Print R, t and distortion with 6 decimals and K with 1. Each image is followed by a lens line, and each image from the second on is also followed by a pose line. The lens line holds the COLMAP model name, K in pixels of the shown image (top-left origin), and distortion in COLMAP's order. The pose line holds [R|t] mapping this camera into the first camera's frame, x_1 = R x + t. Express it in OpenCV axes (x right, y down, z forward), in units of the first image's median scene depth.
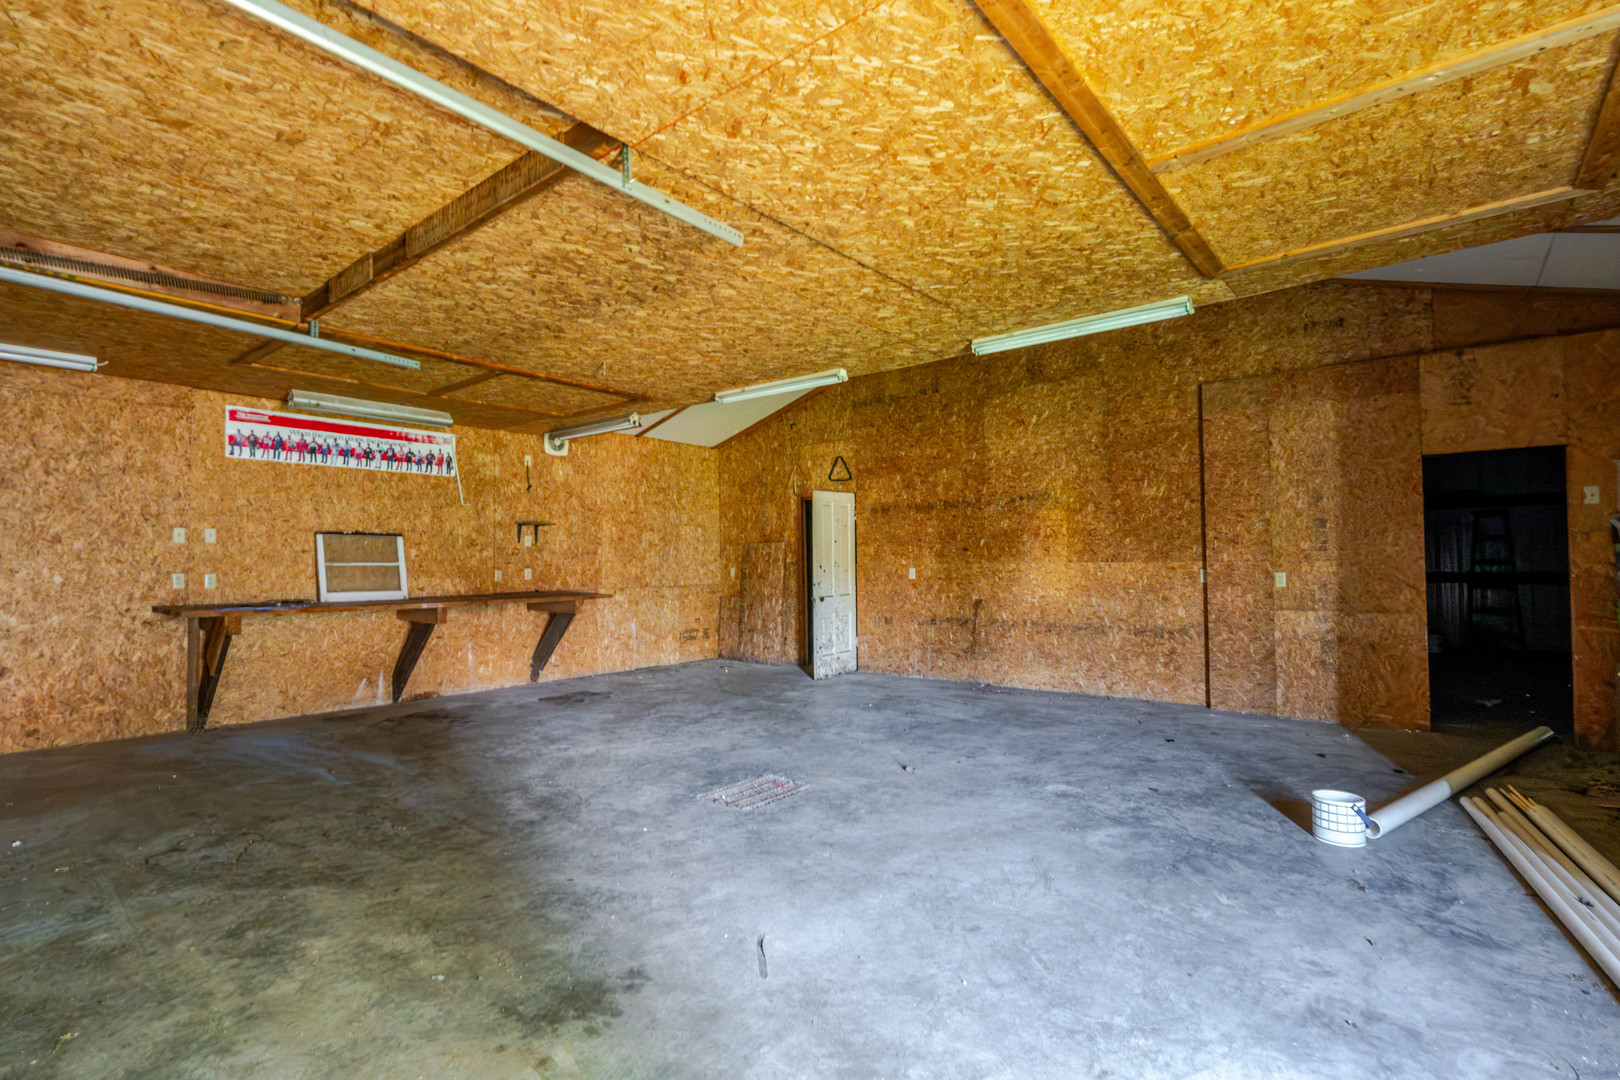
lens RADIAL K [[755.2, 0, 814.9], [0, 755.2, 524.3], [0, 0, 1]] dist [-0.003700, -0.000909]
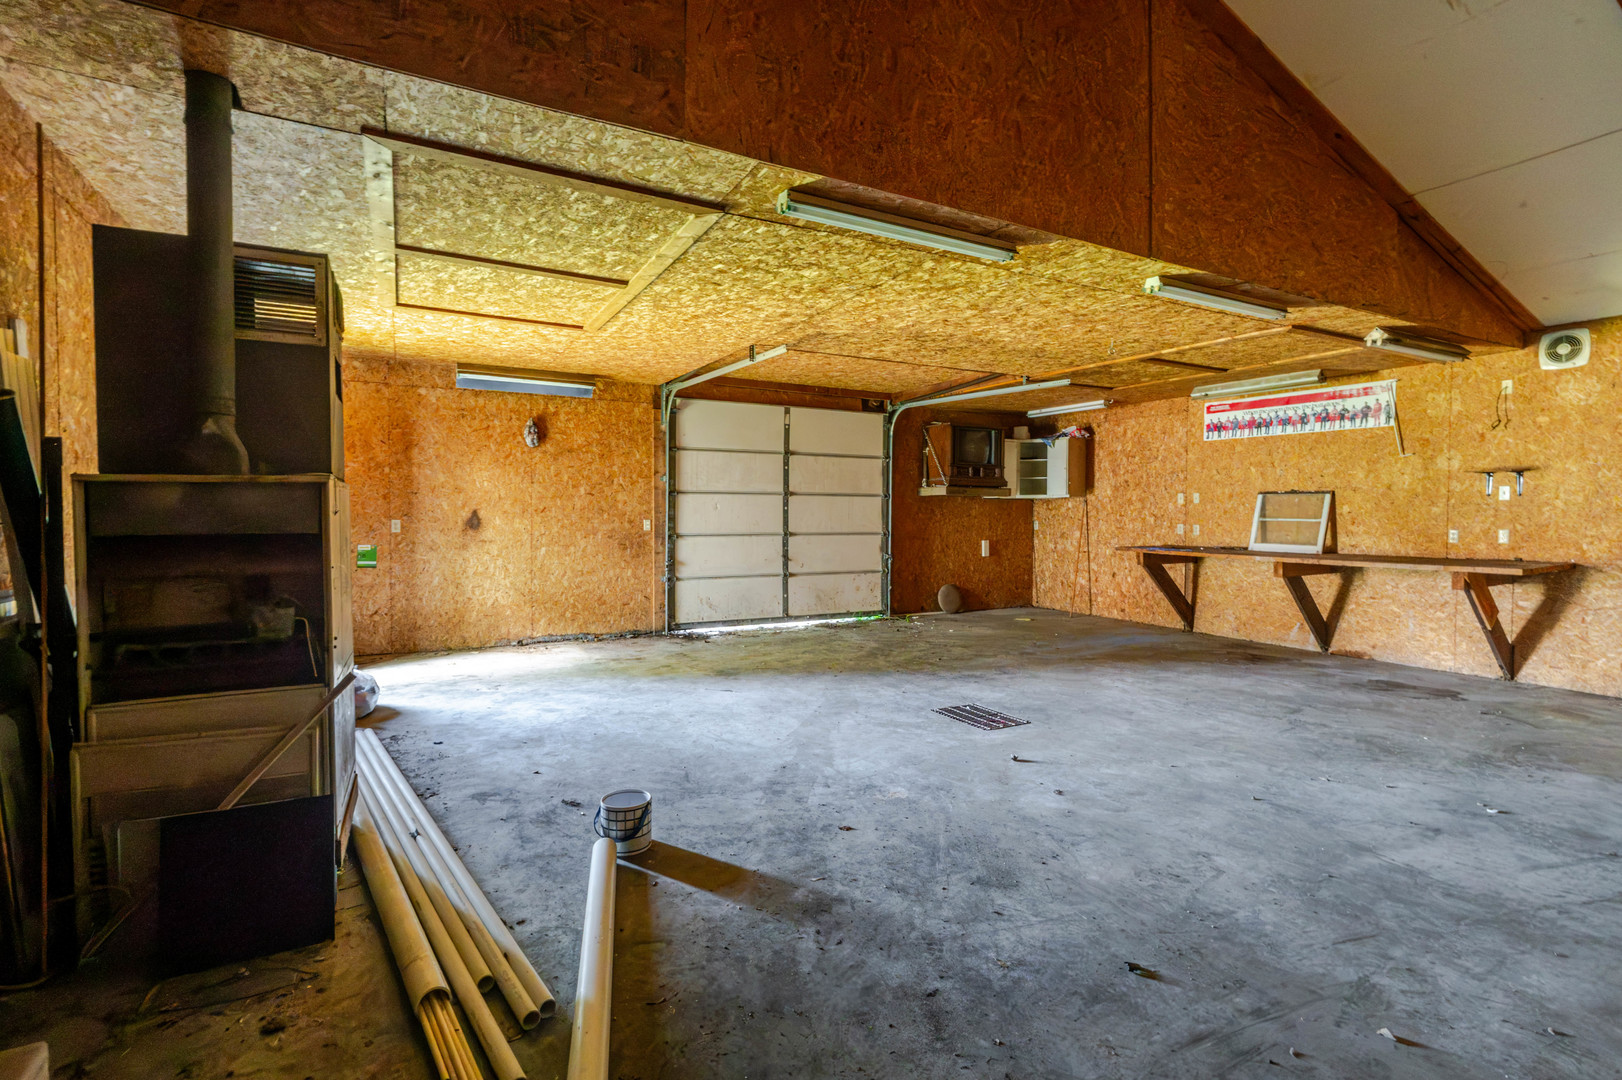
lens RADIAL K [[756.2, 0, 815.9], [0, 756.2, 524.3], [0, 0, 1]] dist [-0.003700, -0.000909]
pose [[-0.366378, 0.022080, -0.930204, 0.811481], [0.045862, 0.998932, 0.005648, 0.024161], [0.929335, -0.040592, -0.366999, 0.876054]]
